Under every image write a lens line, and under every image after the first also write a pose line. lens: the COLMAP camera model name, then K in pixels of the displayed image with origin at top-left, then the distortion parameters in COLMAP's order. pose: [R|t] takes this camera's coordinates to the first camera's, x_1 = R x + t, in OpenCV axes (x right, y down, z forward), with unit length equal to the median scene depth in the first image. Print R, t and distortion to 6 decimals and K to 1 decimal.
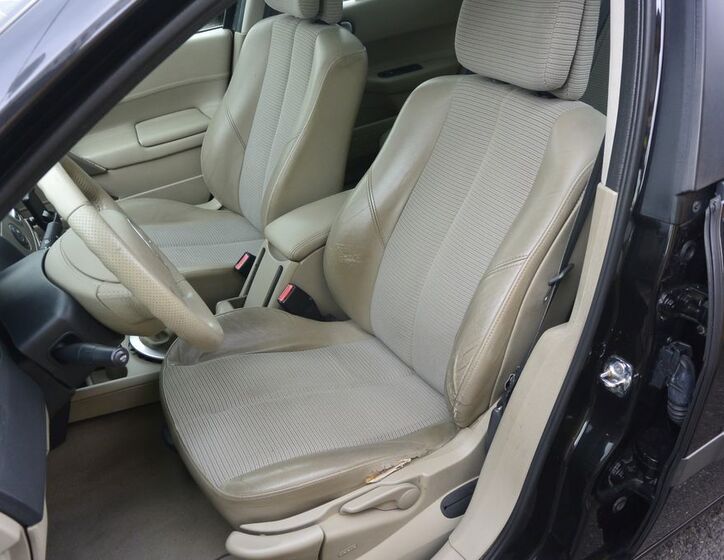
lens RADIAL K [[636.9, 0, 362.1], [0, 636.9, 282.7], [0, 0, 1]] dist [-0.004817, 0.010673]
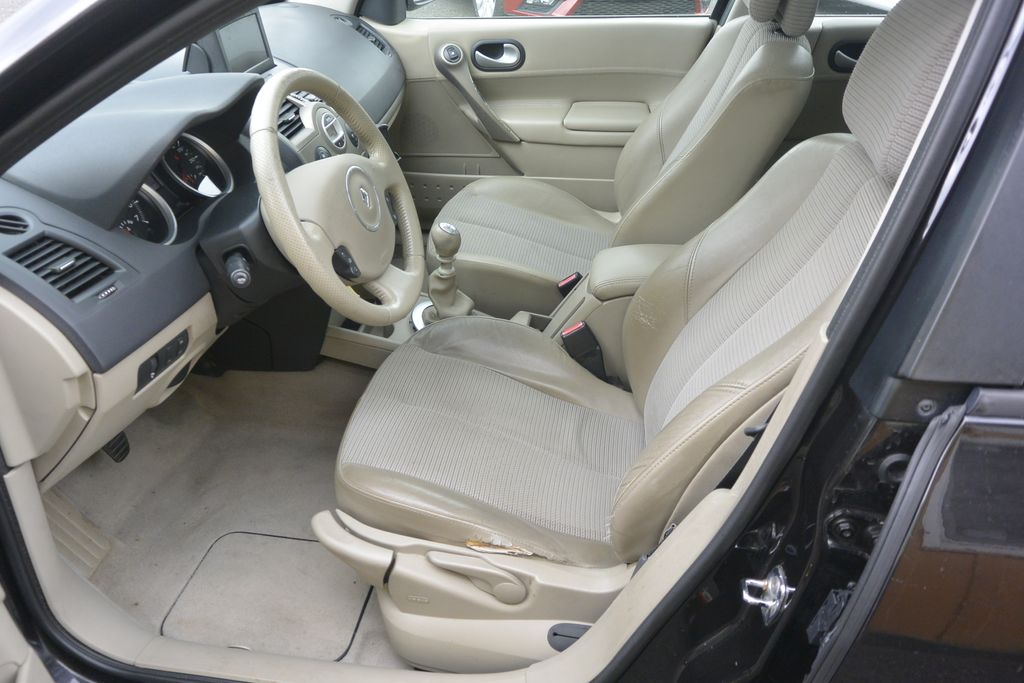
lens RADIAL K [[778.0, 0, 511.1], [0, 778.0, 347.2], [0, 0, 1]] dist [0.001901, 0.003741]
pose [[0.773180, 0.411251, -0.482769, 0.397626], [-0.400225, 0.906920, 0.131588, -0.079344], [0.491949, 0.091475, 0.865805, 0.084720]]
